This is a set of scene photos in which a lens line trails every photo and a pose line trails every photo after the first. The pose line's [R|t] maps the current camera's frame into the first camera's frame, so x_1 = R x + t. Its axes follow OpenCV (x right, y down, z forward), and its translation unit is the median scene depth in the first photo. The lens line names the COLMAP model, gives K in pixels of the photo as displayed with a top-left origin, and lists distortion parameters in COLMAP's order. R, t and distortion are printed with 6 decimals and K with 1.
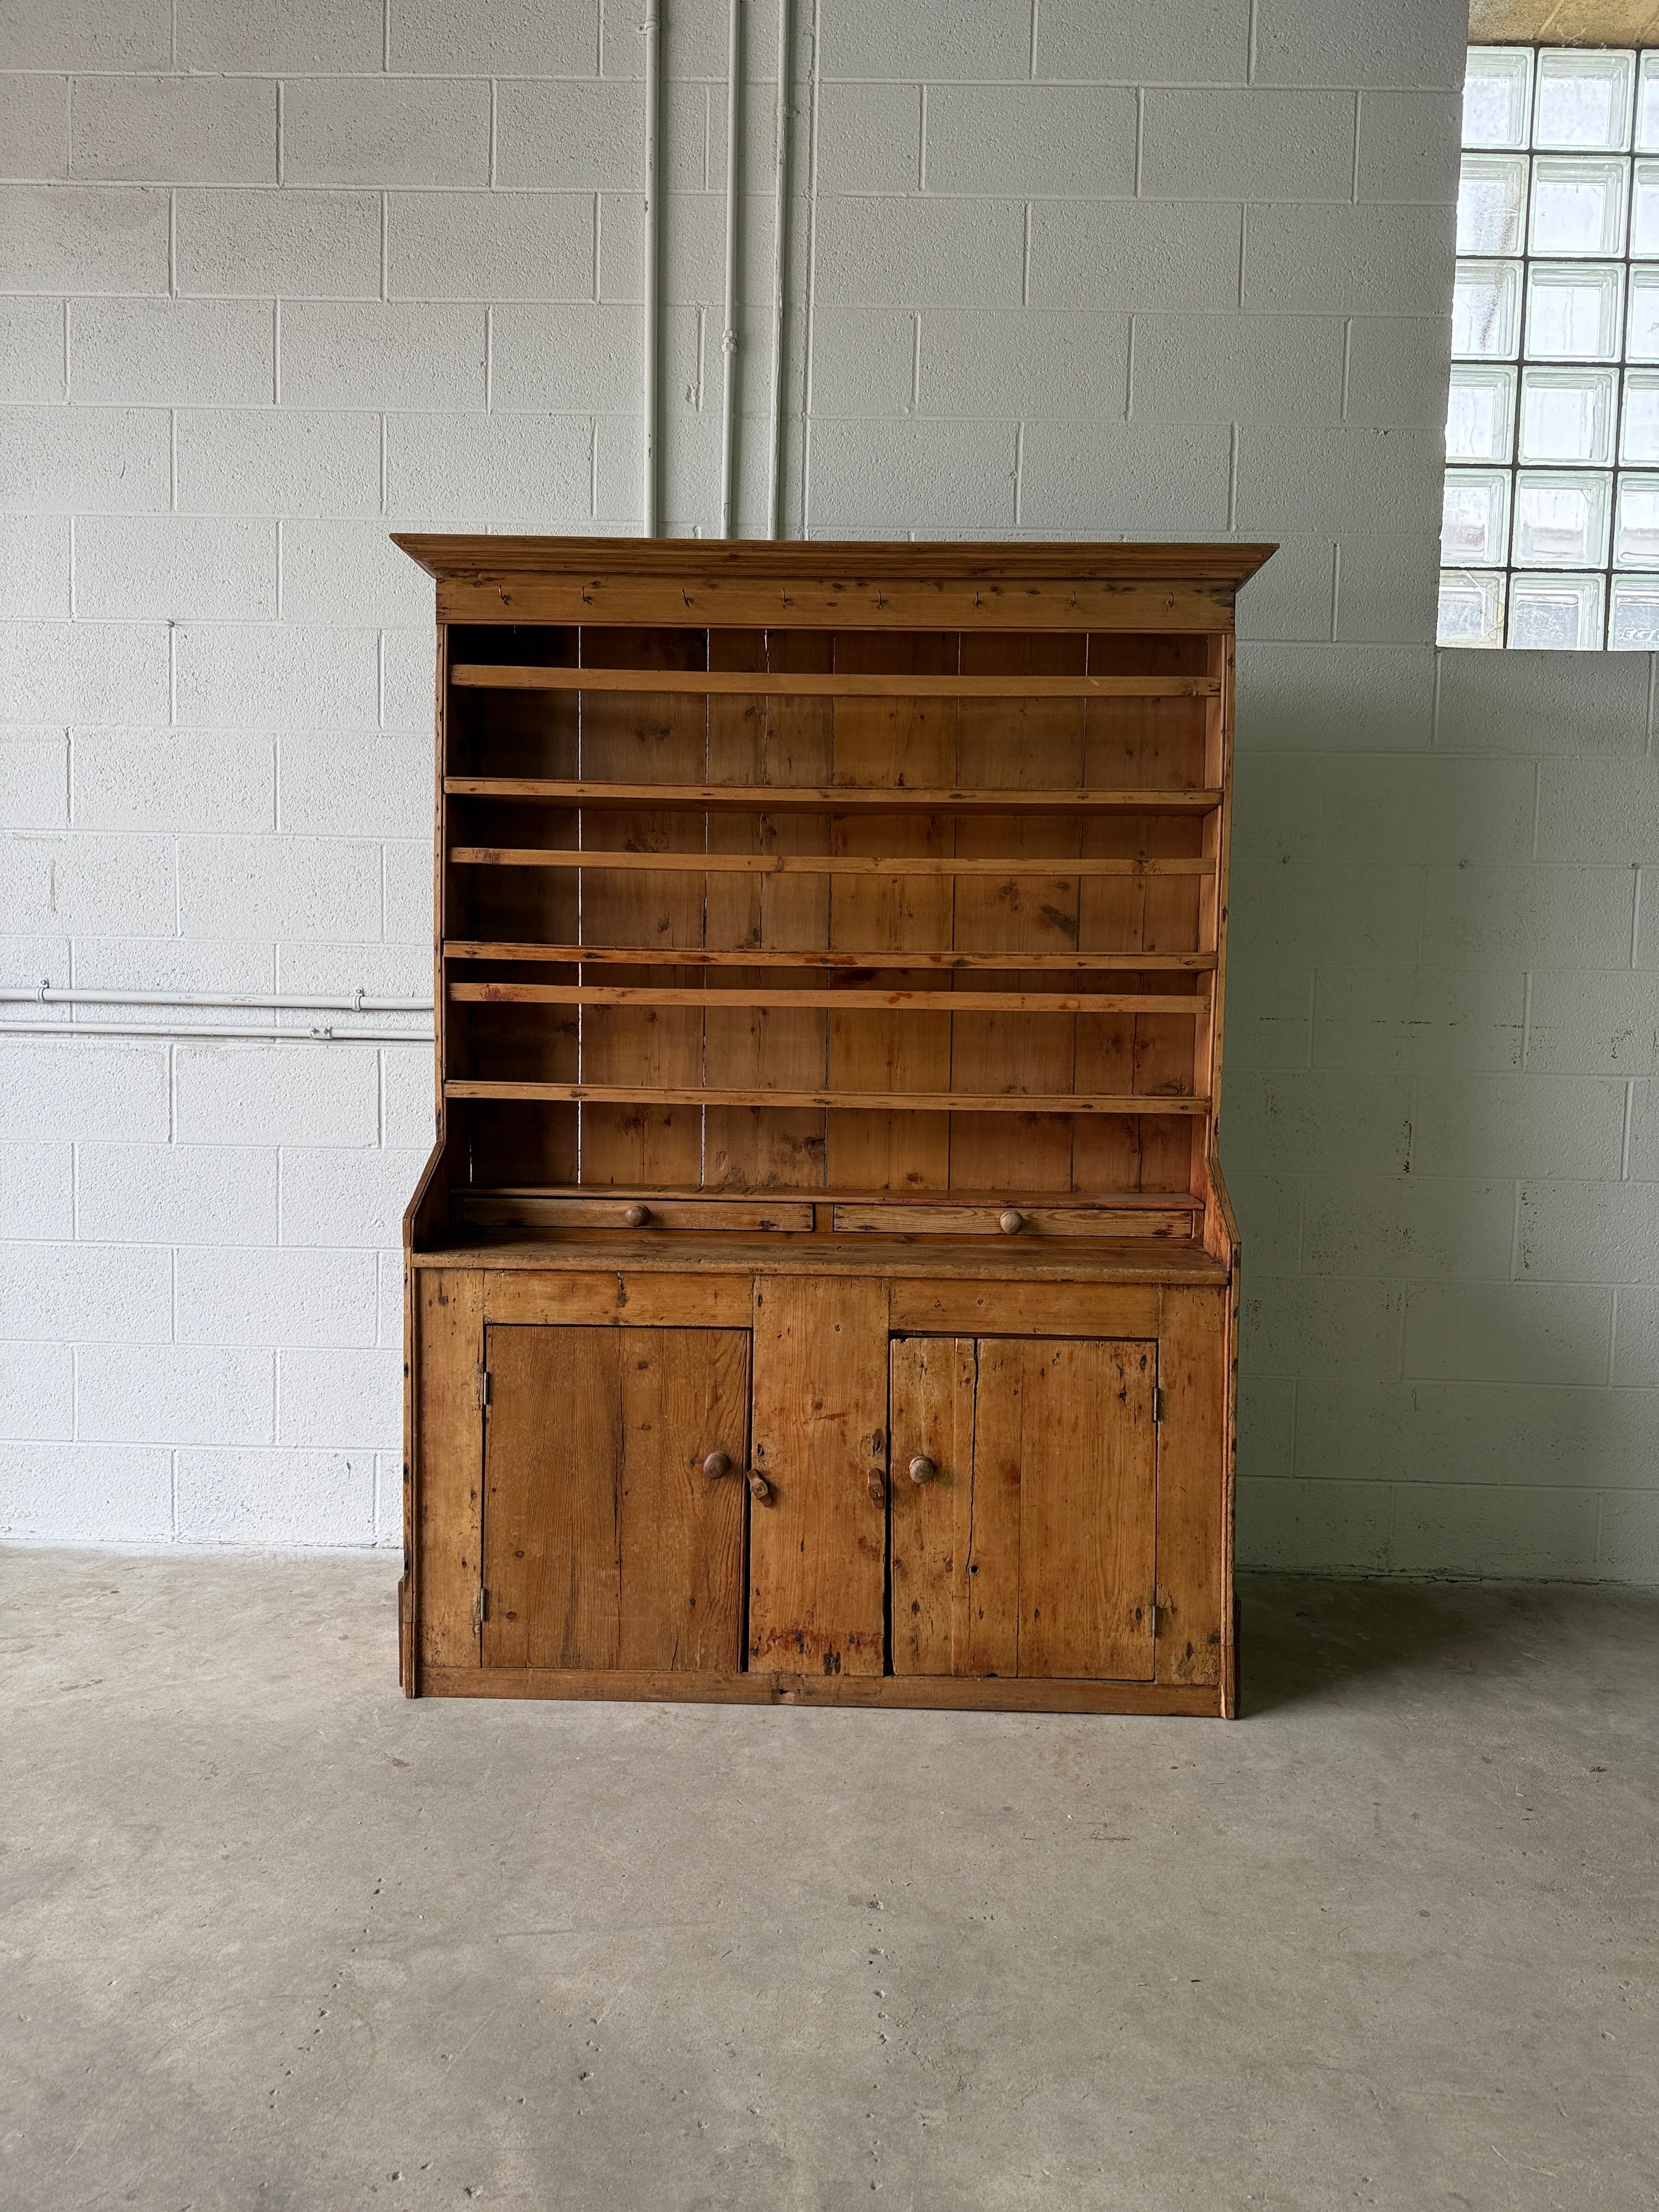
lens RADIAL K [[1554.2, 0, 834.6], [0, 1554.2, 1104.8], [0, 0, 1]] dist [0.183438, -0.390104]
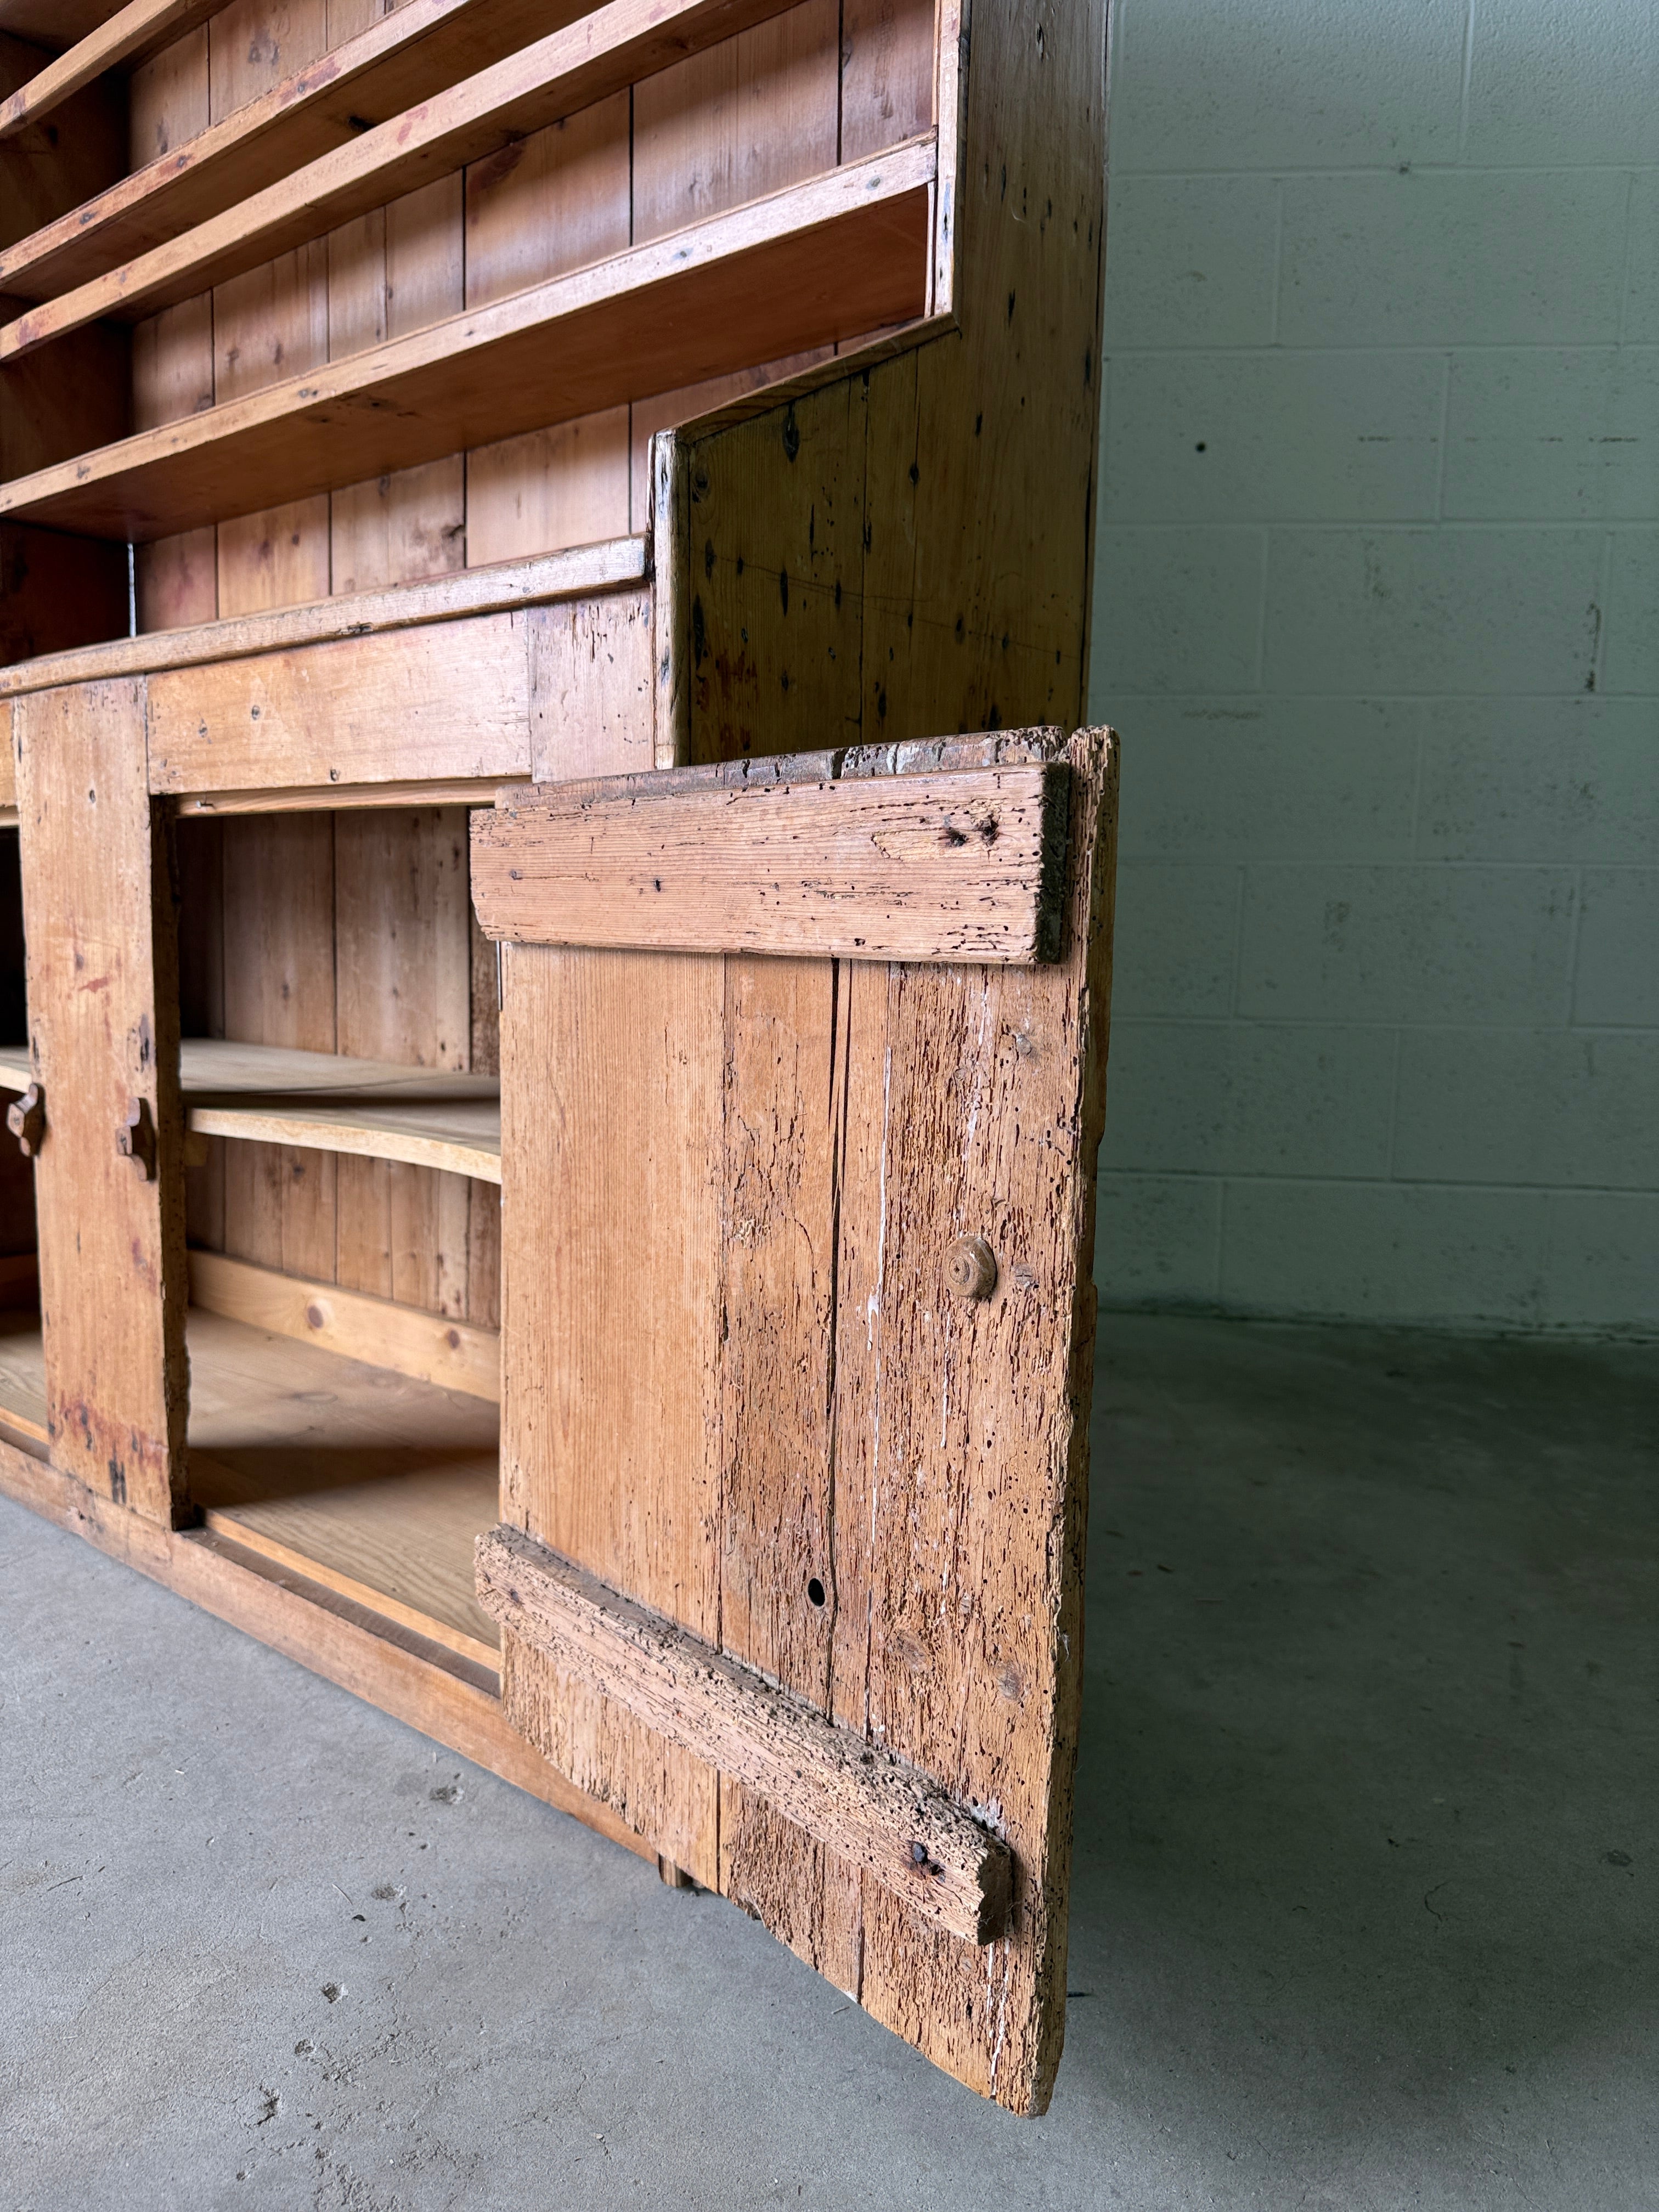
lens RADIAL K [[1592.8, 0, 829.5], [0, 1592.8, 1106.0], [0, 0, 1]] dist [-0.000647, -0.004392]
pose [[0.775741, 0.071736, -0.626961, 0.478794], [-0.038990, 0.997068, 0.065840, 0.193996], [0.629846, -0.026630, 0.776263, 0.756348]]
